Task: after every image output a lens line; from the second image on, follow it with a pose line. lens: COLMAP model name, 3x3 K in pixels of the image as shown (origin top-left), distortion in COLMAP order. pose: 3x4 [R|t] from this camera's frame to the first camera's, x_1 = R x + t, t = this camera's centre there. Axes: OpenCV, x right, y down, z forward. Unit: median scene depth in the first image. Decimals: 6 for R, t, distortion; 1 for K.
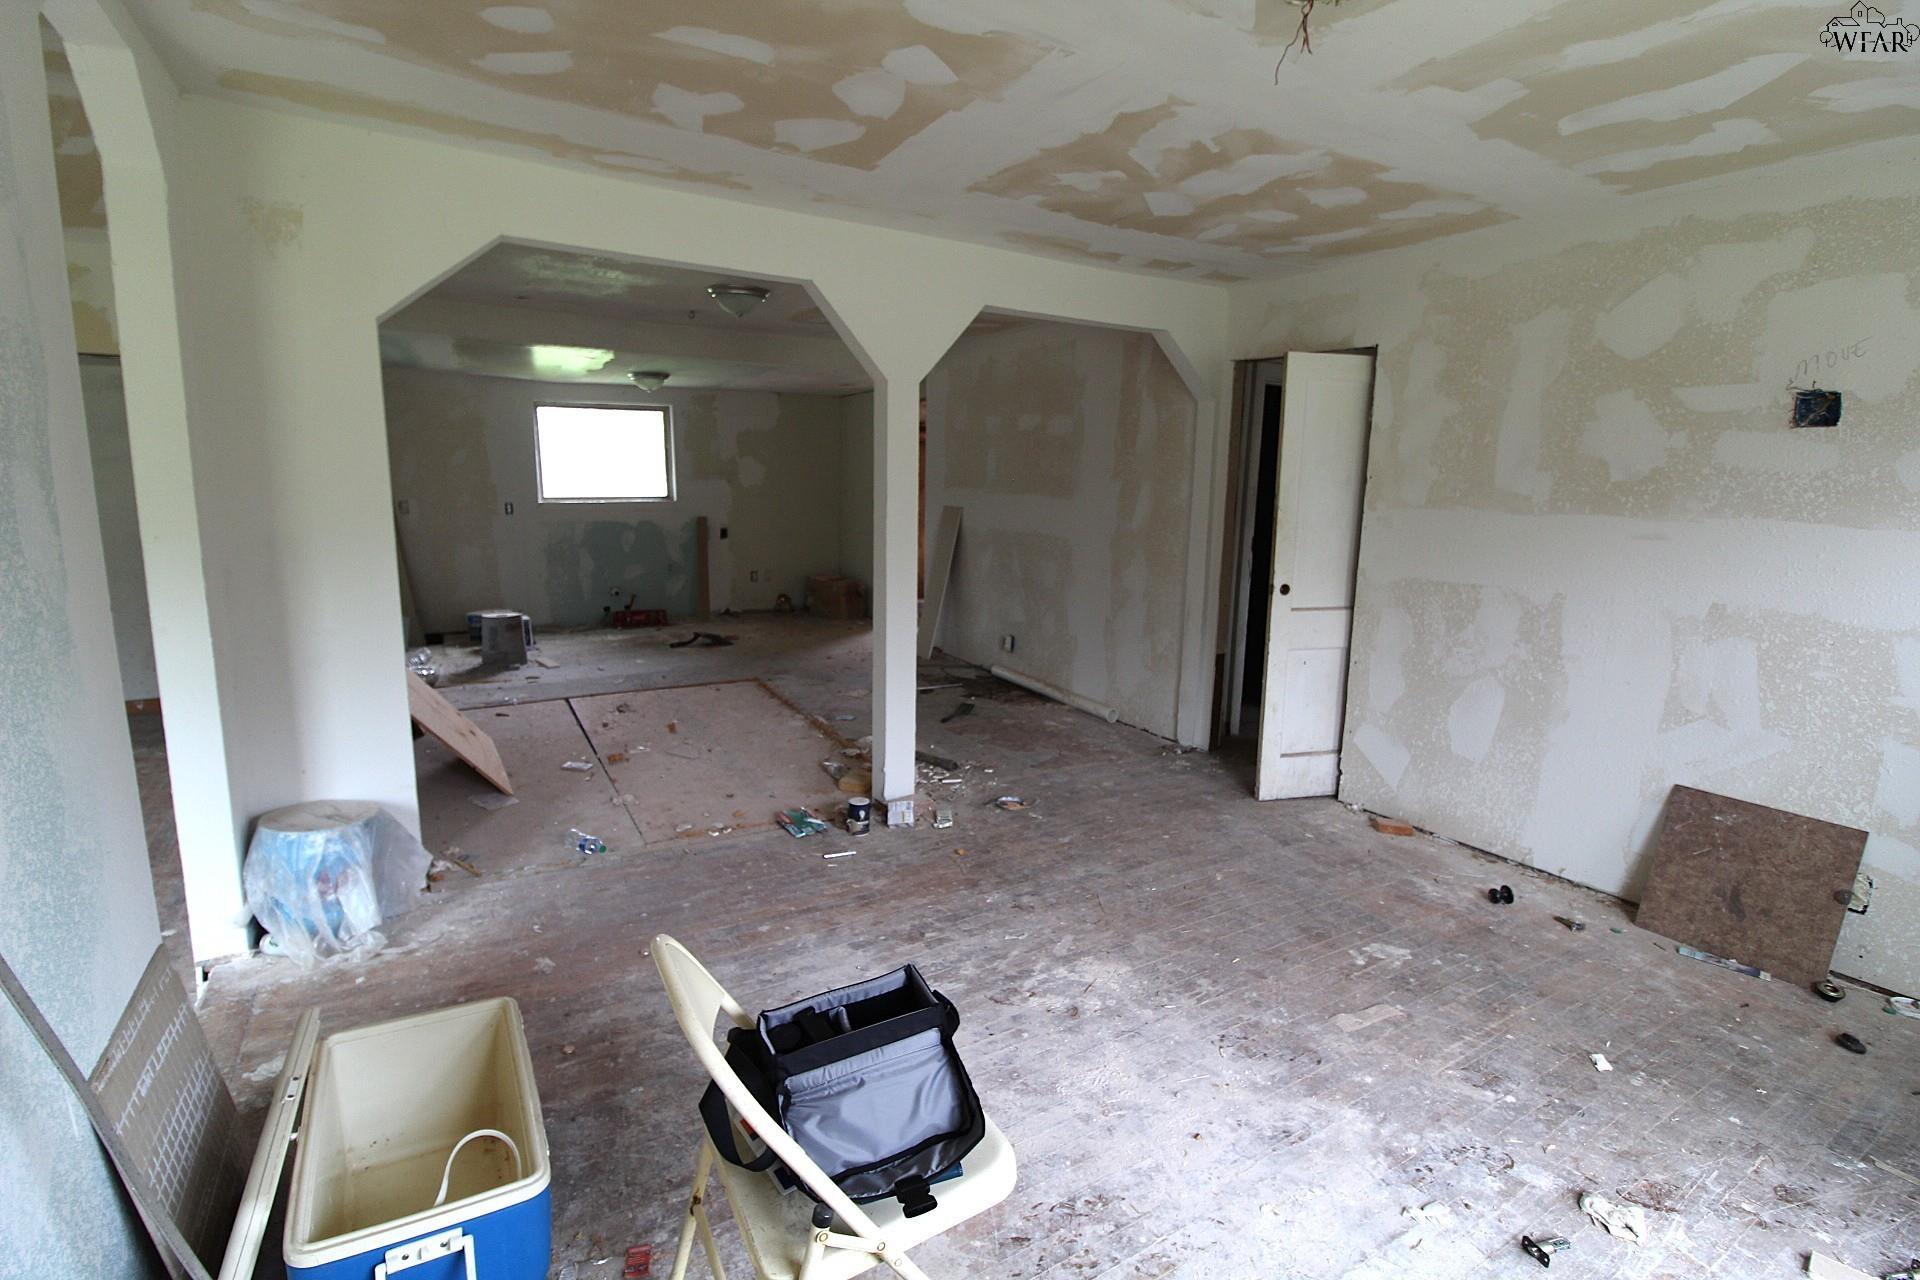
lens RADIAL K [[891.8, 0, 958.3], [0, 891.8, 634.7], [0, 0, 1]] dist [-0.008319, -0.003178]
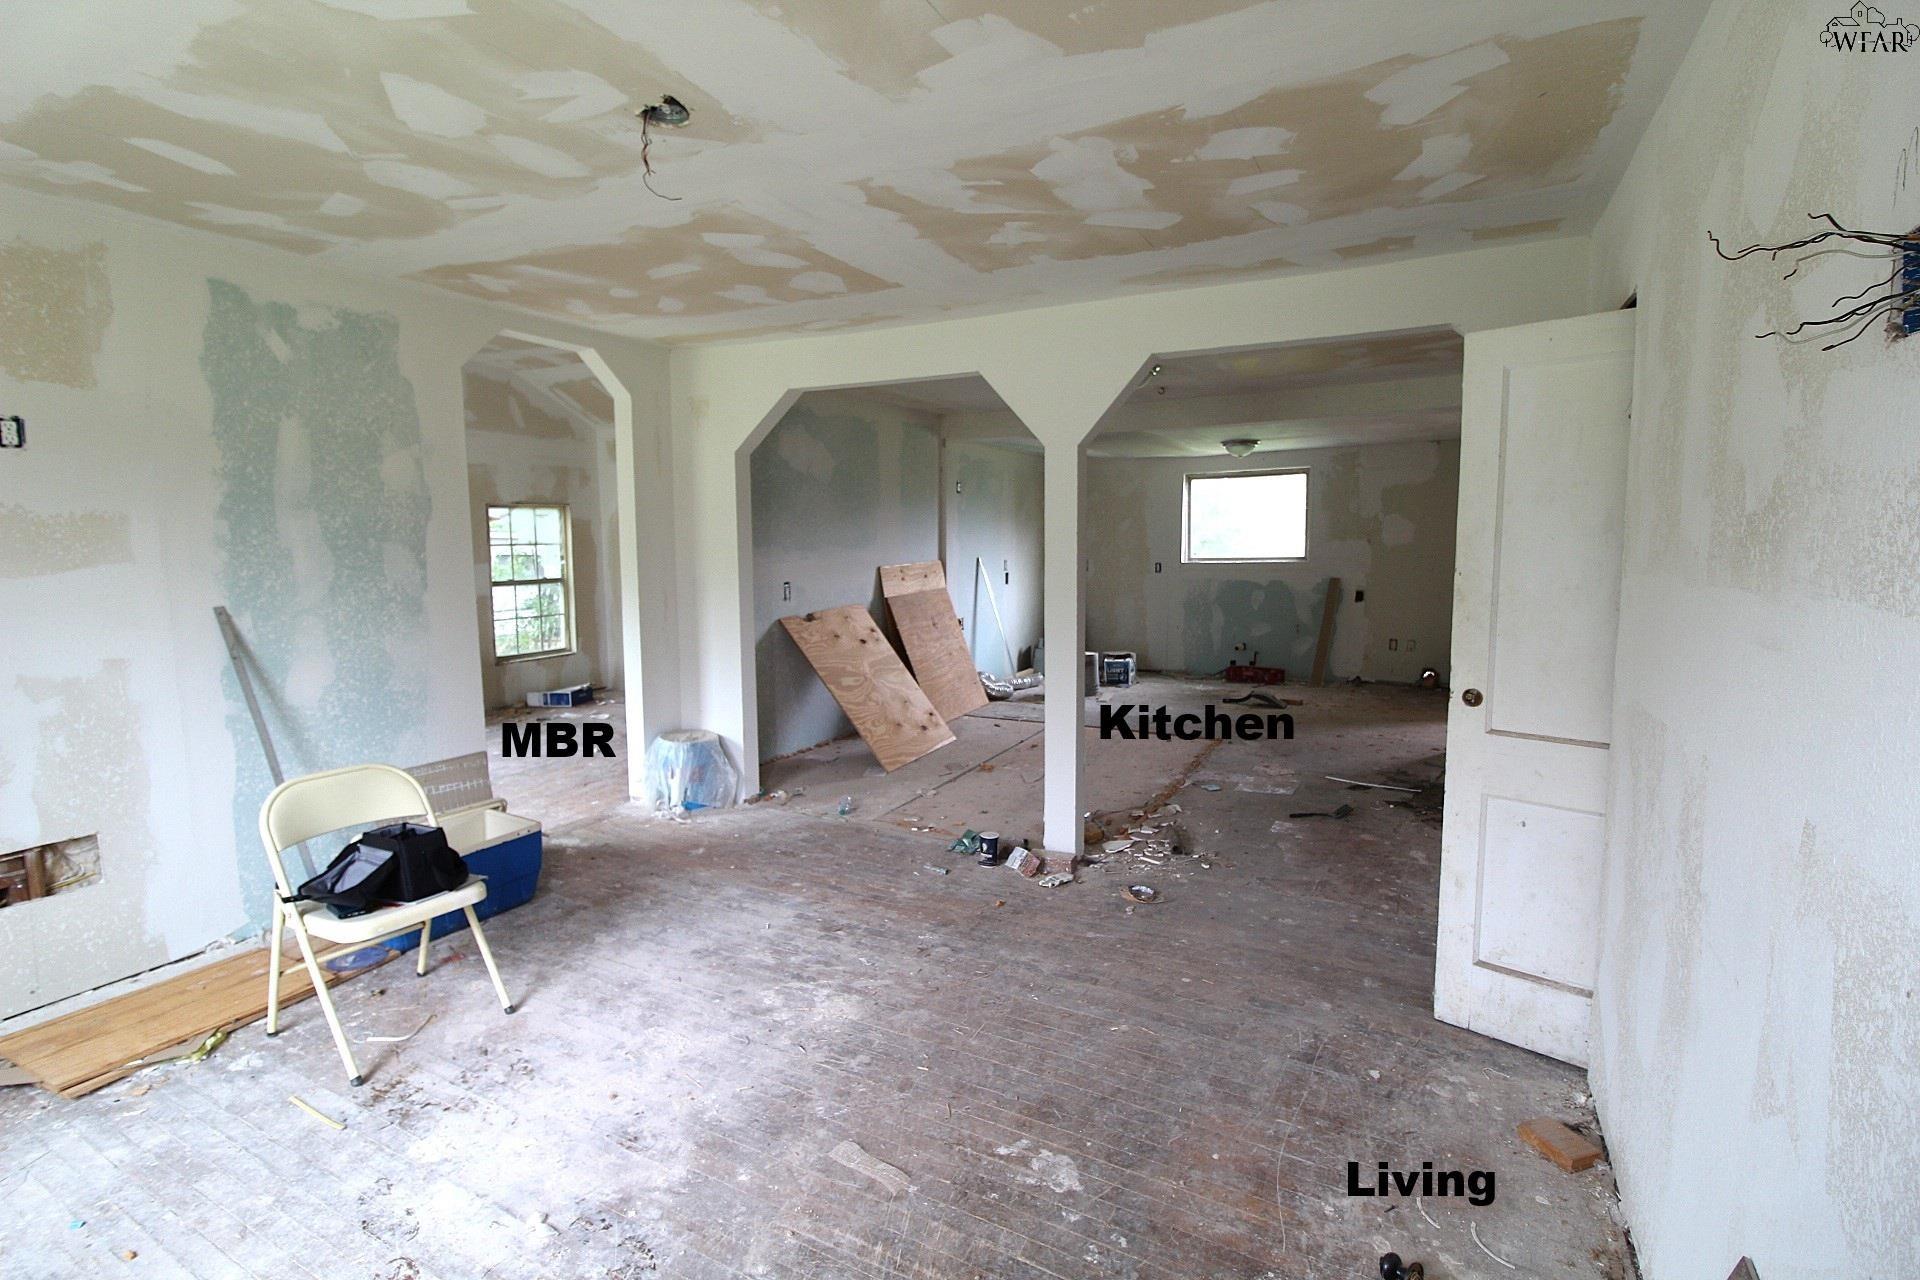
lens RADIAL K [[891.8, 0, 954.4], [0, 891.8, 632.2], [0, 0, 1]] dist [-0.008319, -0.003178]
pose [[0.512905, 0.069622, -0.855617, 0.912100], [-0.130927, 0.991390, 0.002185, -0.063365], [0.848402, 0.110903, 0.517604, 0.443983]]
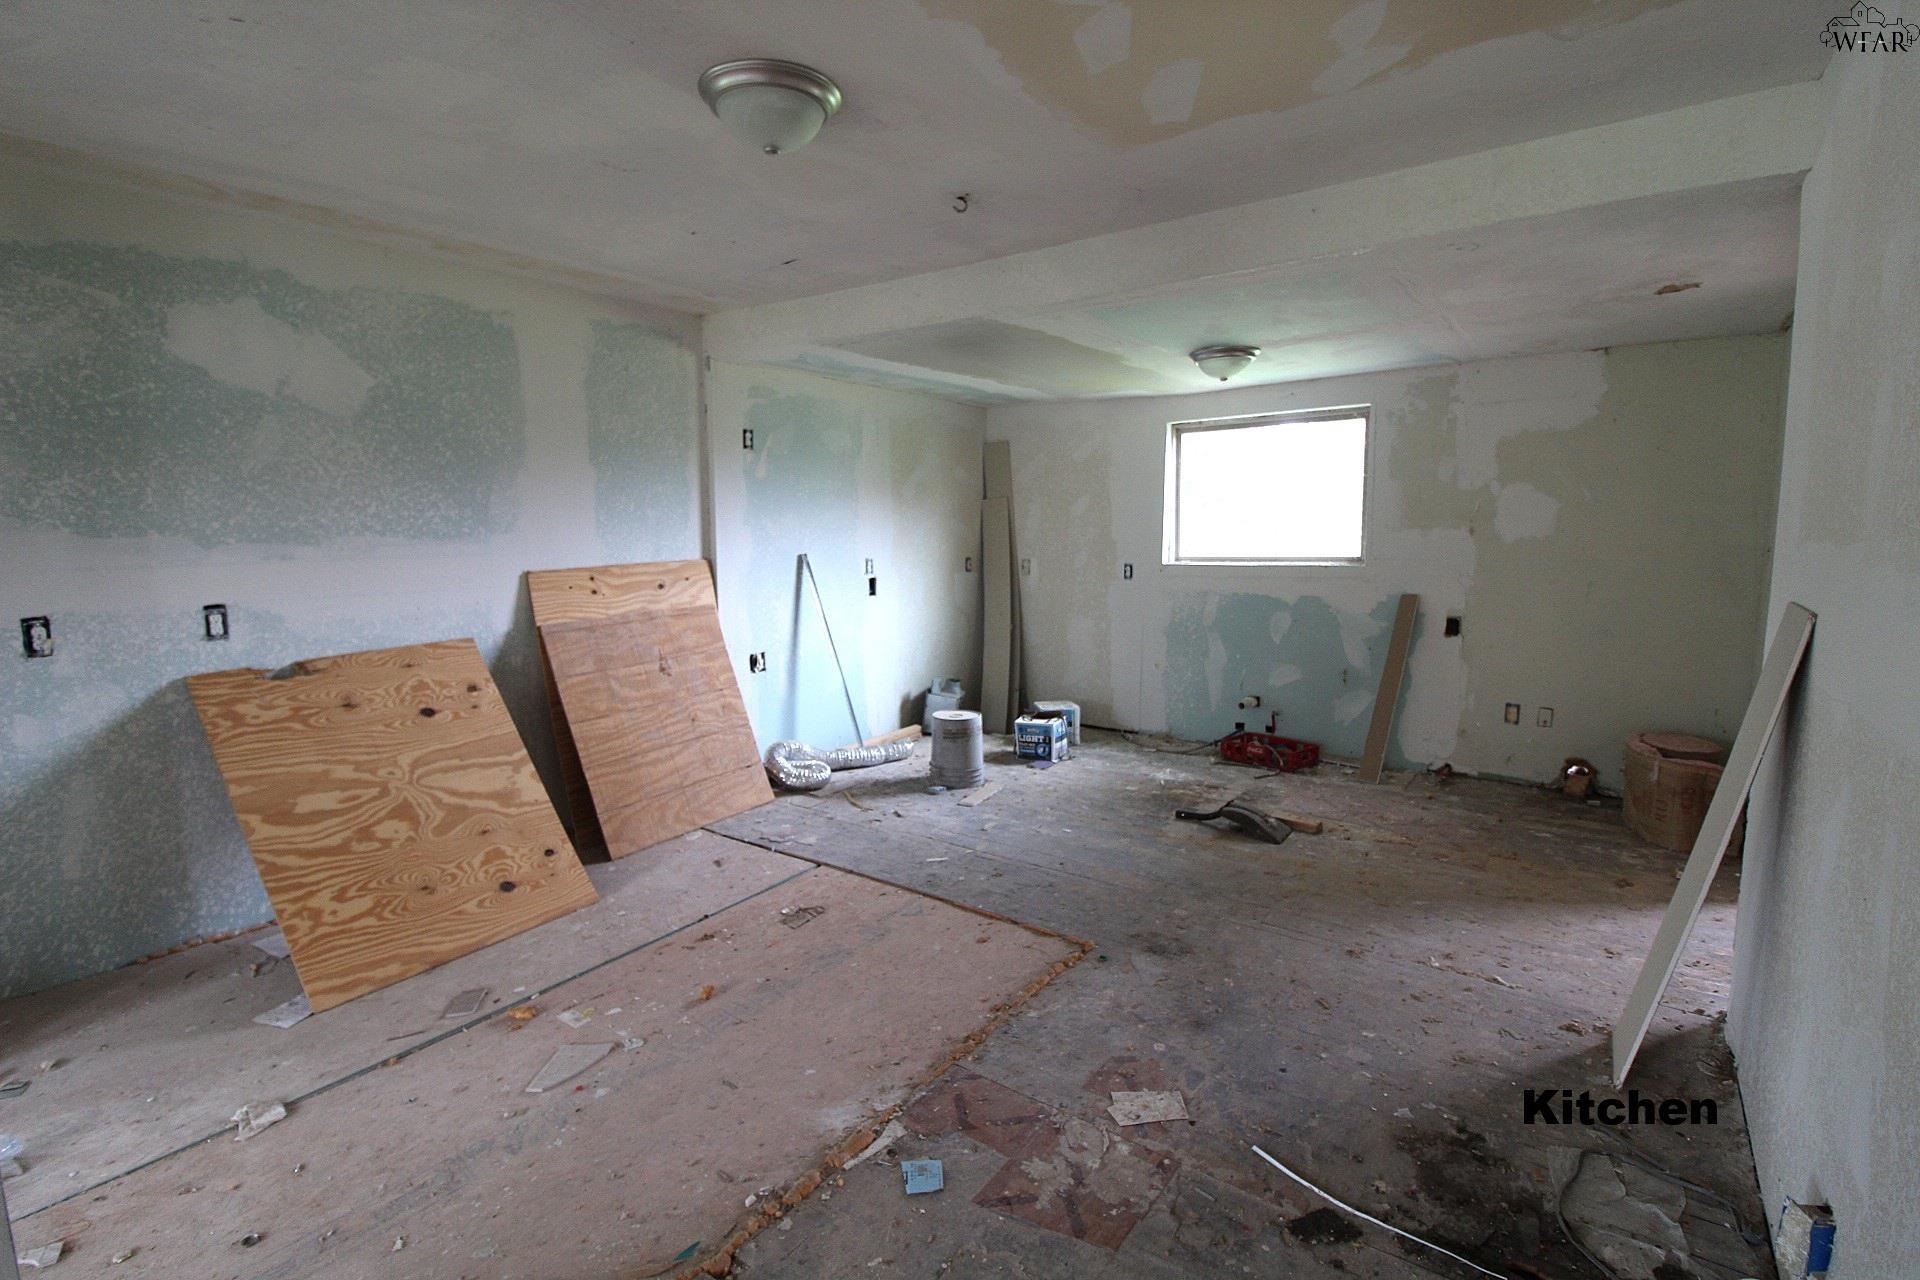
lens RADIAL K [[891.8, 0, 954.8], [0, 891.8, 632.7], [0, 0, 1]] dist [-0.008319, -0.003178]
pose [[0.390849, 0.088735, -0.916167, 0.323468], [-0.147817, 0.988475, 0.032677, -0.235123], [0.908508, 0.122654, 0.399461, 1.438527]]
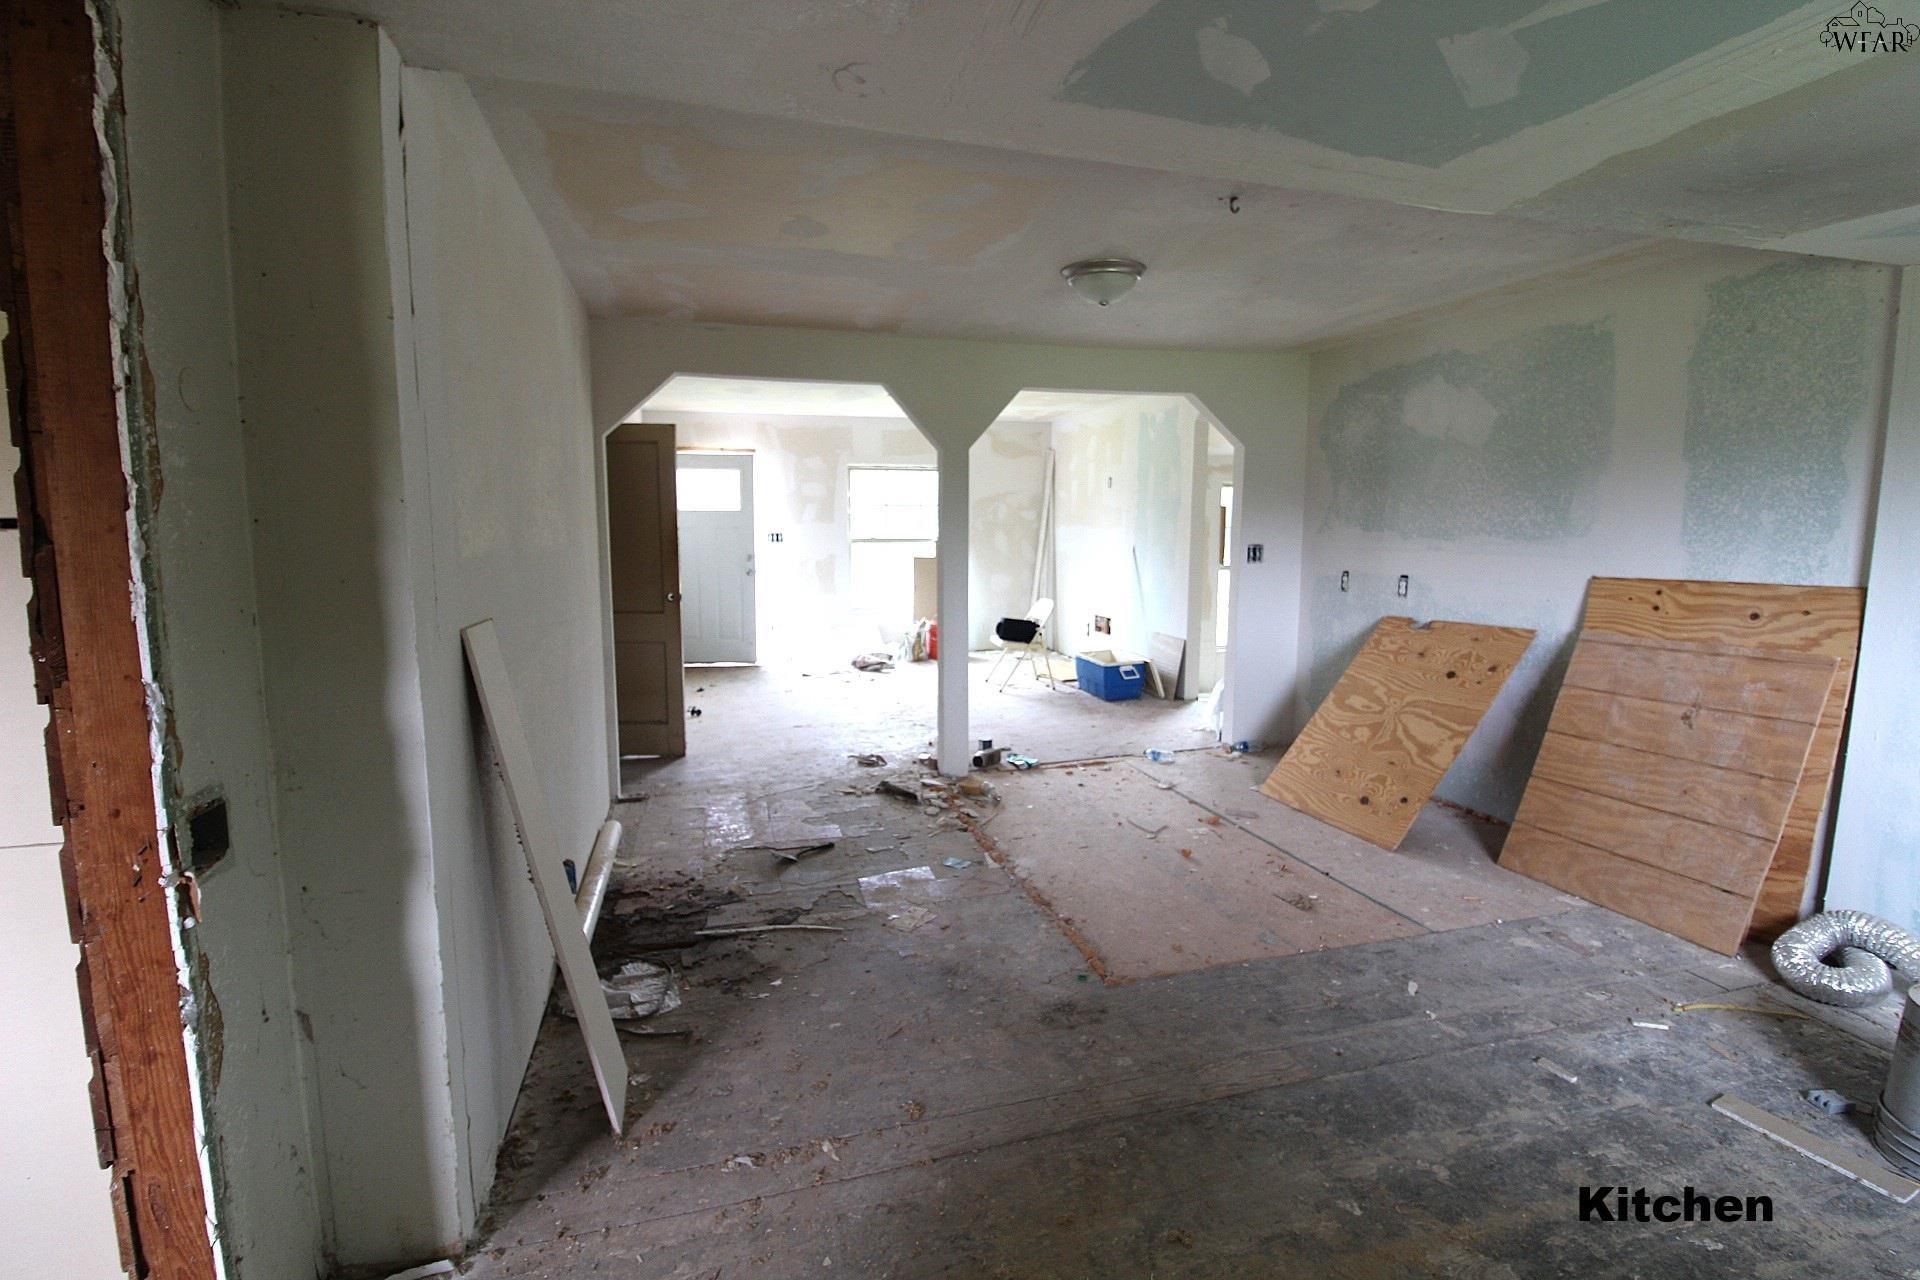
lens RADIAL K [[891.8, 0, 955.5], [0, 891.8, 631.7], [0, 0, 1]] dist [-0.008319, -0.003178]
pose [[-0.965330, -0.056610, 0.254820, -0.505020], [0.022176, 0.954886, 0.296142, -0.493701], [-0.260089, 0.291526, -0.920525, 2.728880]]
